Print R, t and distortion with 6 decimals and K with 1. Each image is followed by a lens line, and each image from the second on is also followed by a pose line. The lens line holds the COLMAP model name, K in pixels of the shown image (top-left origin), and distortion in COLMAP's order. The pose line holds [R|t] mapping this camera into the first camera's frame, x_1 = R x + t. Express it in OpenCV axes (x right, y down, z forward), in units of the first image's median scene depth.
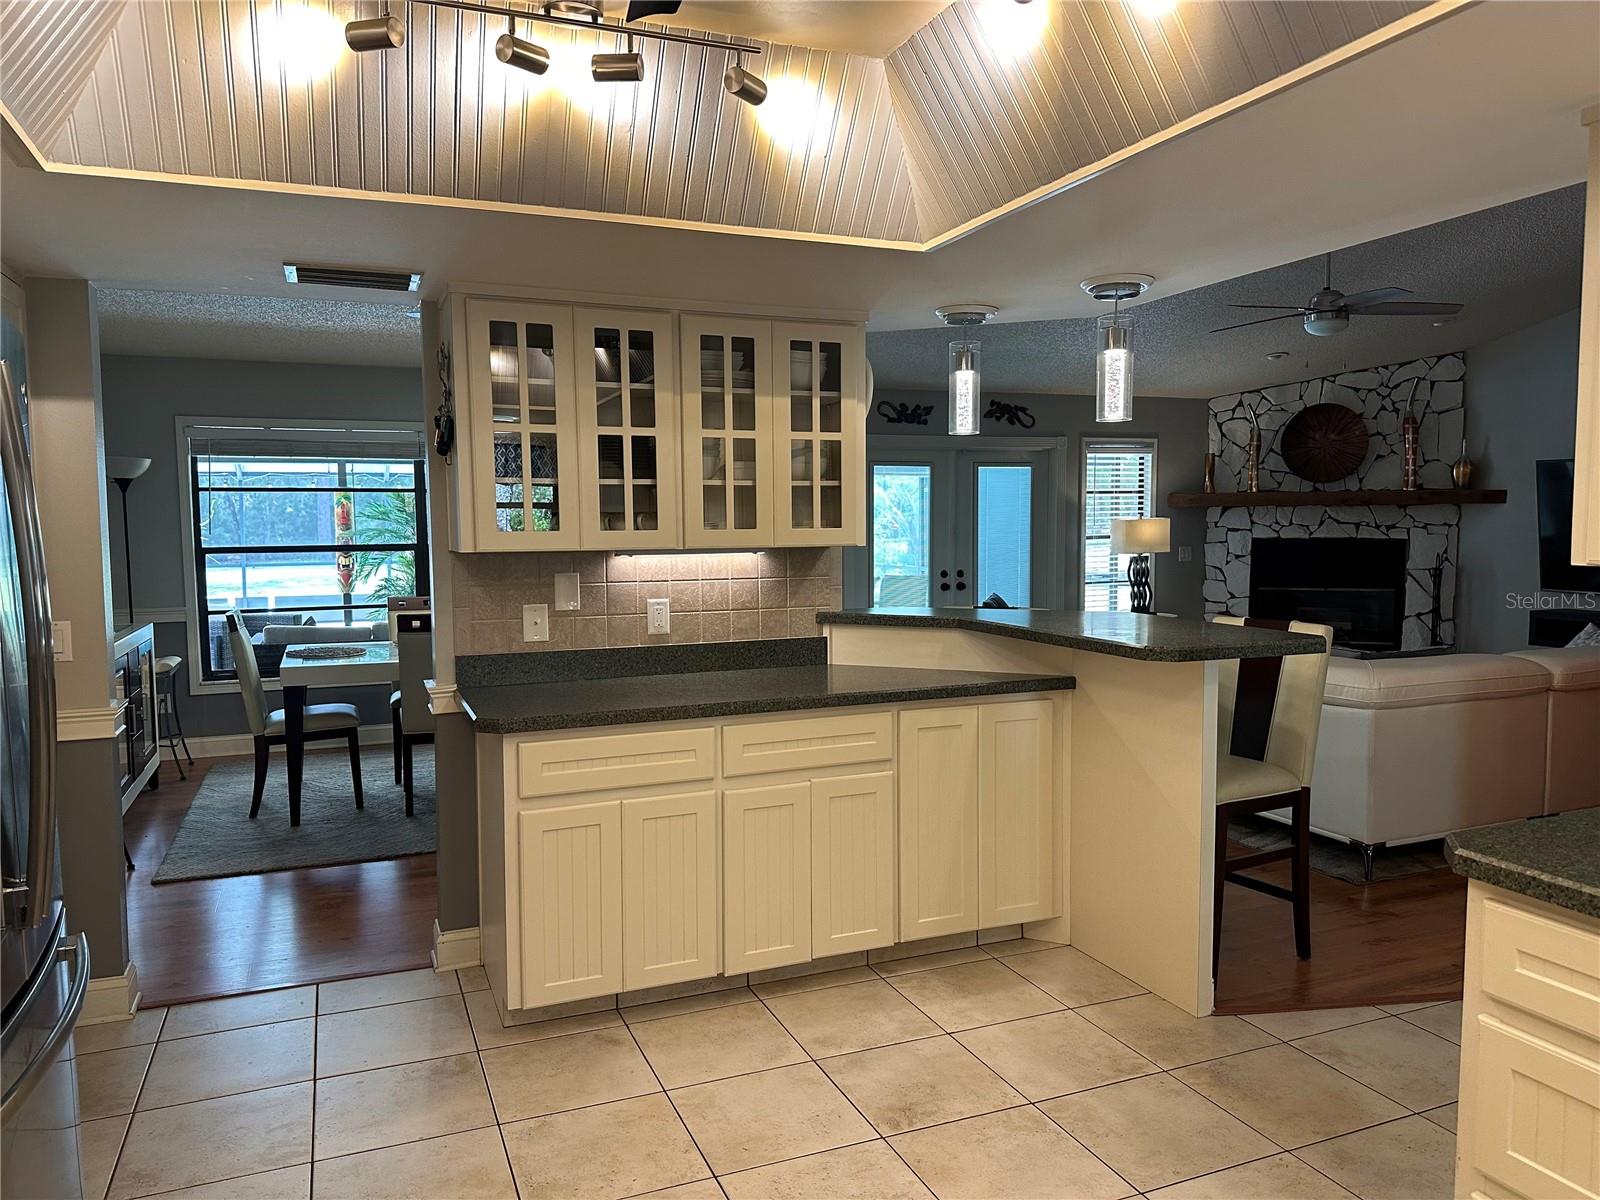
lens RADIAL K [[1148.3, 0, 801.5], [0, 1148.3, 606.2], [0, 0, 1]] dist [0.067831, -0.081295]
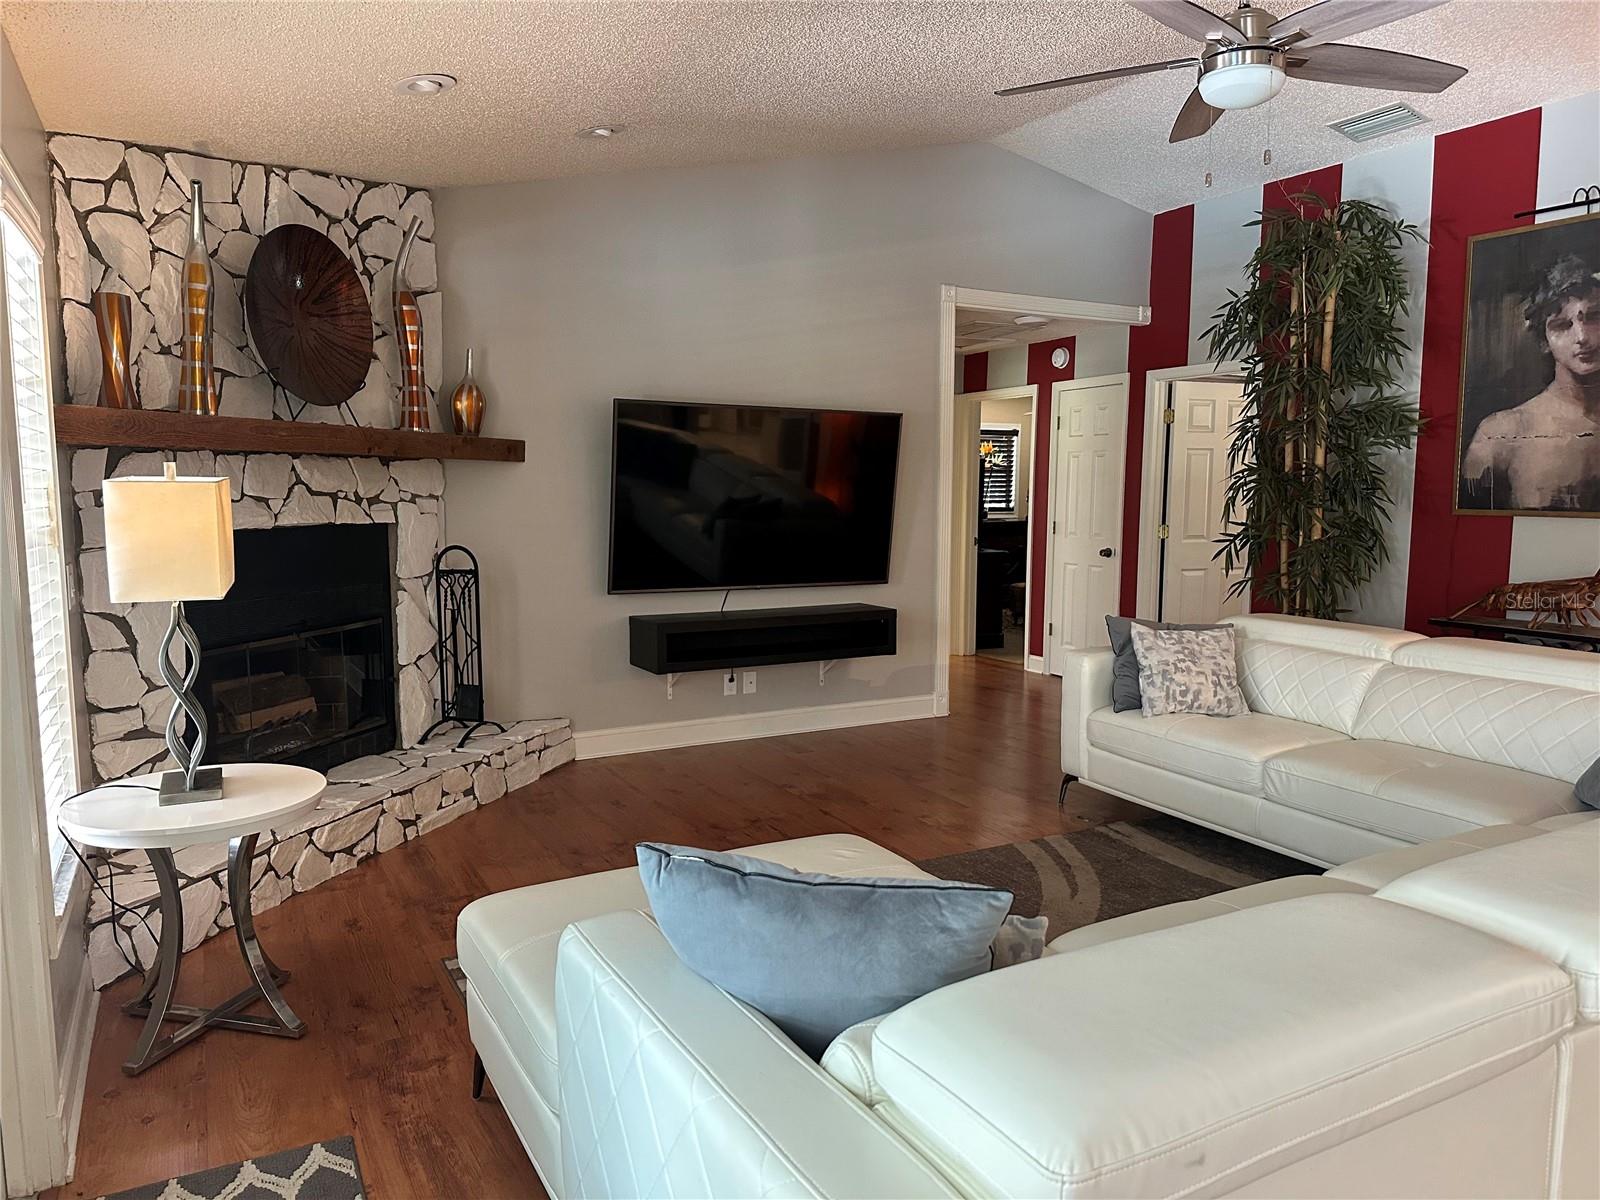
lens RADIAL K [[1148.3, 0, 799.1], [0, 1148.3, 615.6], [0, 0, 1]] dist [0.067831, -0.081295]
pose [[-0.116804, -0.107053, 0.987368, -0.032933], [0.077035, 0.990202, 0.116474, -0.062808], [-0.990163, 0.089667, -0.107413, 0.868875]]
